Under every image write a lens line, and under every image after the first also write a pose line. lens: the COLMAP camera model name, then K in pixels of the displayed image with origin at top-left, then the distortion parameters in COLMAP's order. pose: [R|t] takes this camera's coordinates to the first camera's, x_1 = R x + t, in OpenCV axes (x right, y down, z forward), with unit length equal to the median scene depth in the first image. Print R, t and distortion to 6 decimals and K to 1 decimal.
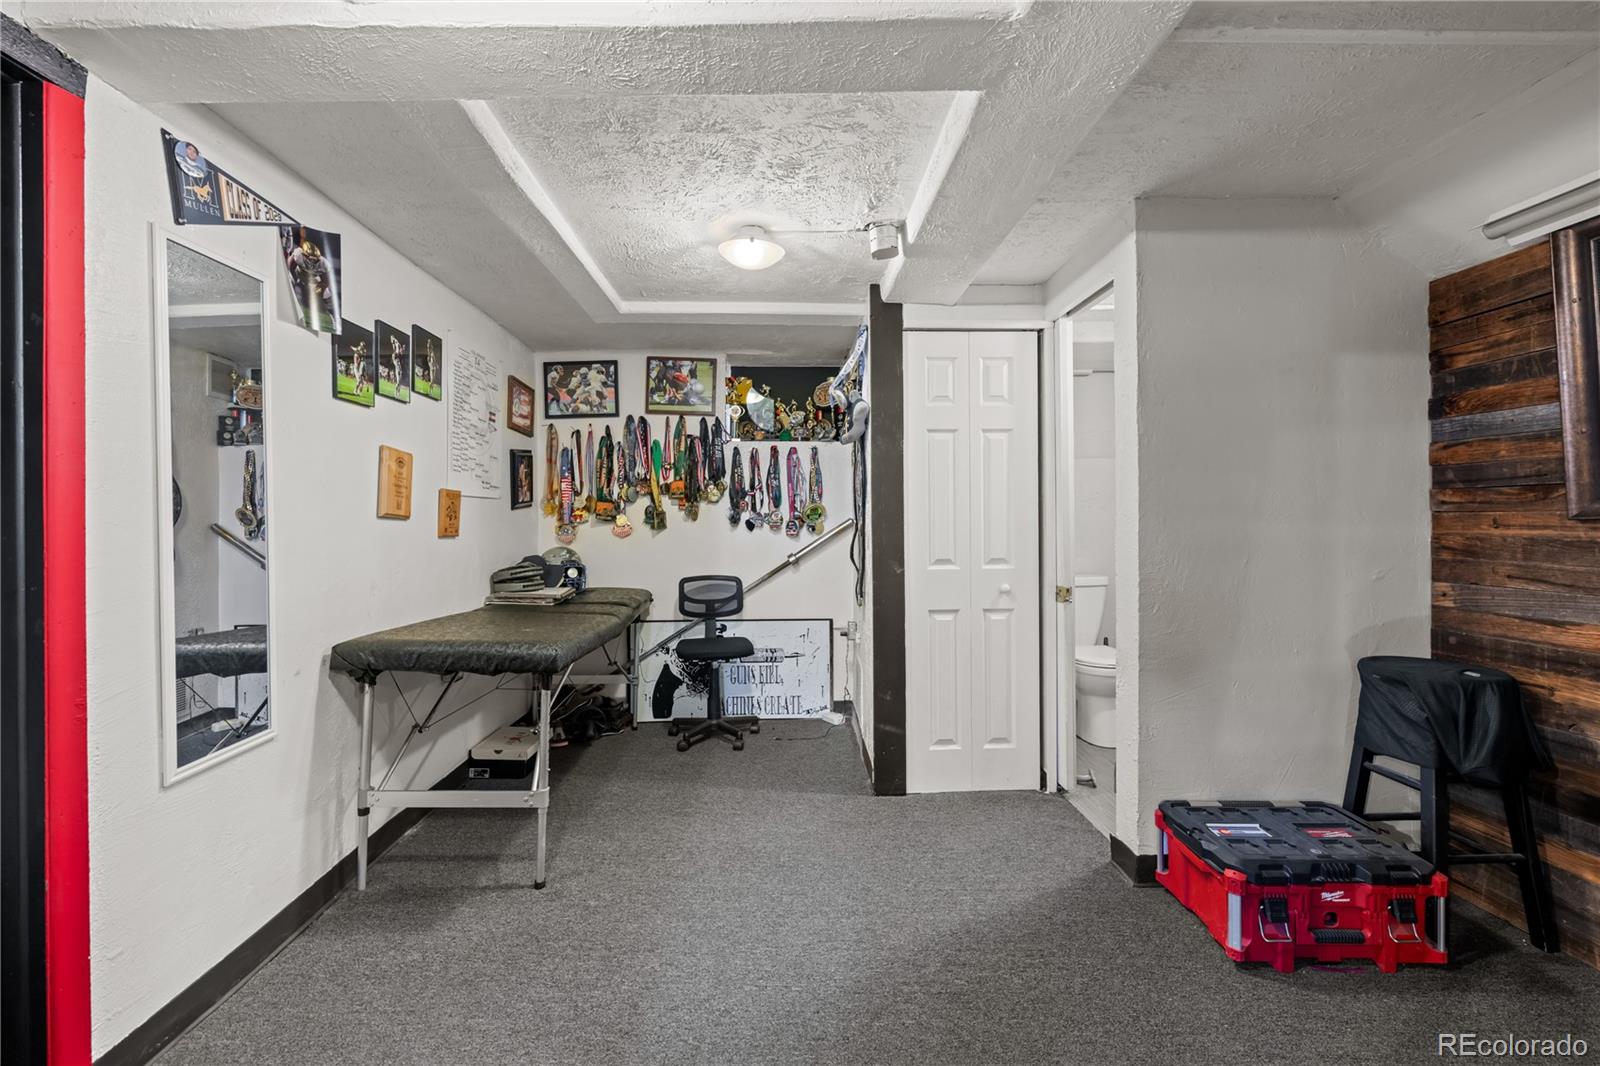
lens RADIAL K [[640.6, 0, 796.5], [0, 640.6, 514.4], [0, 0, 1]] dist [-0.000737, -0.000322]
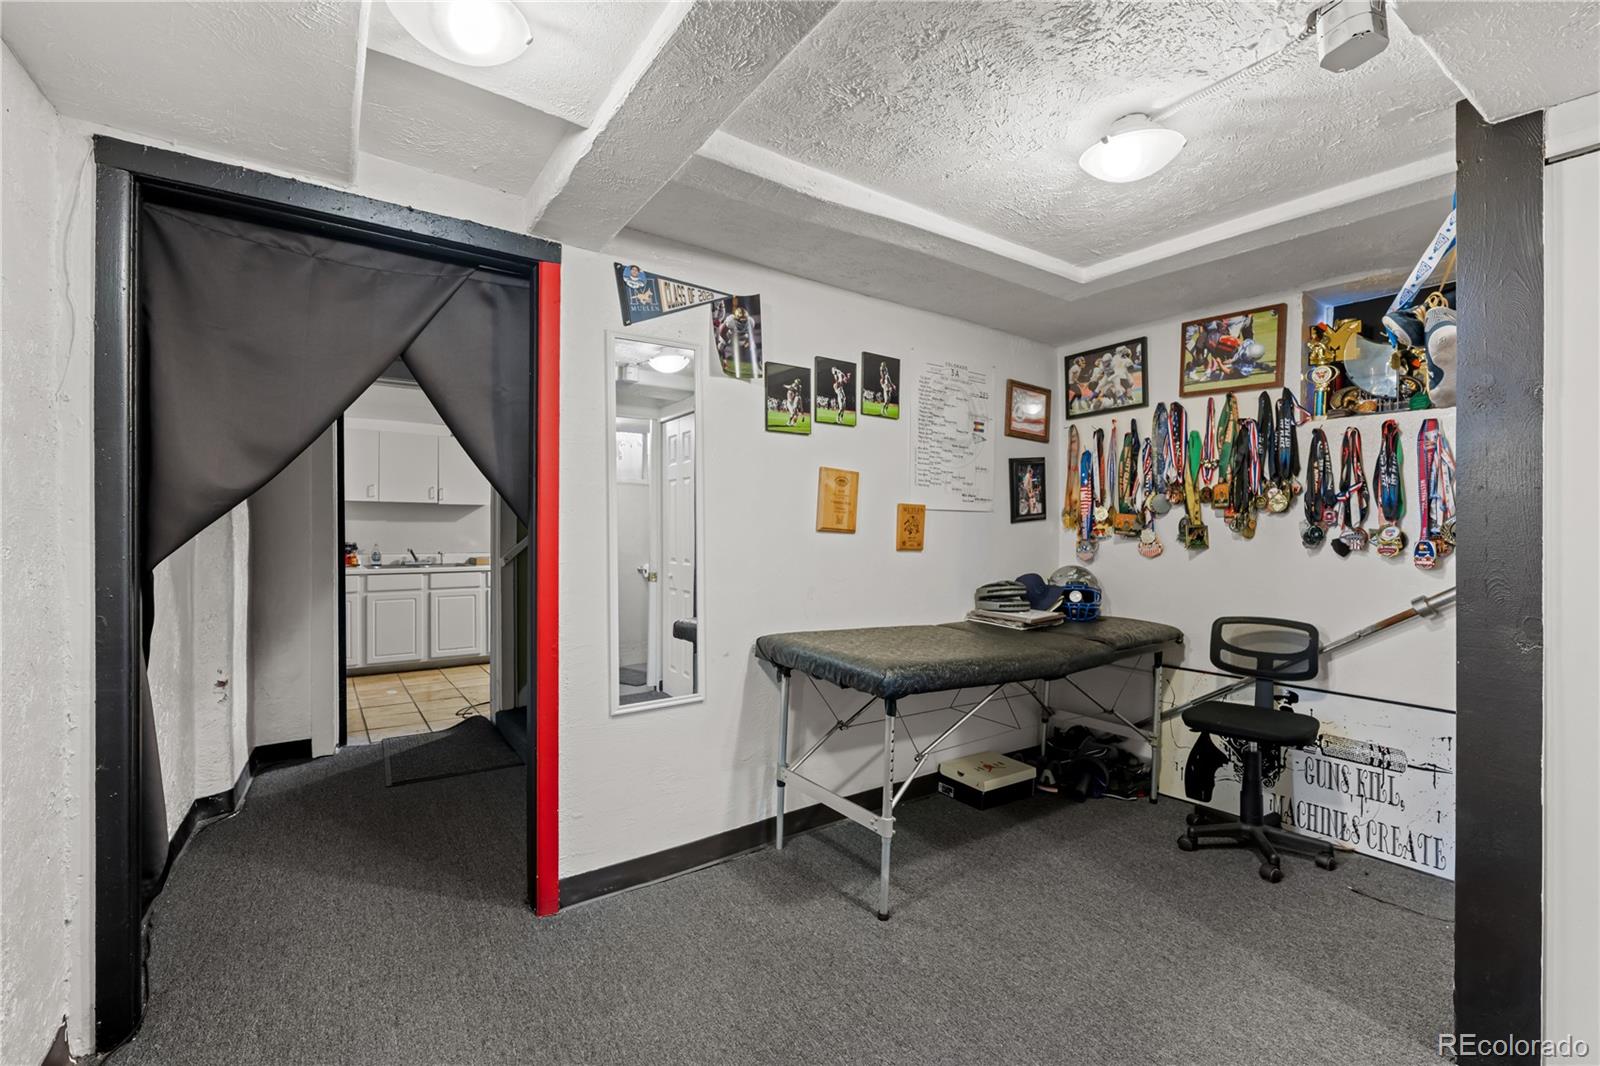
lens RADIAL K [[694.2, 0, 800.6], [0, 694.2, 529.4], [0, 0, 1]] dist [-0.000349, -0.000162]
pose [[0.576814, 0.009752, -0.816818, 0.186113], [-0.004800, 0.999952, 0.008549, -0.004809], [0.816862, -0.001010, 0.576833, 0.149872]]
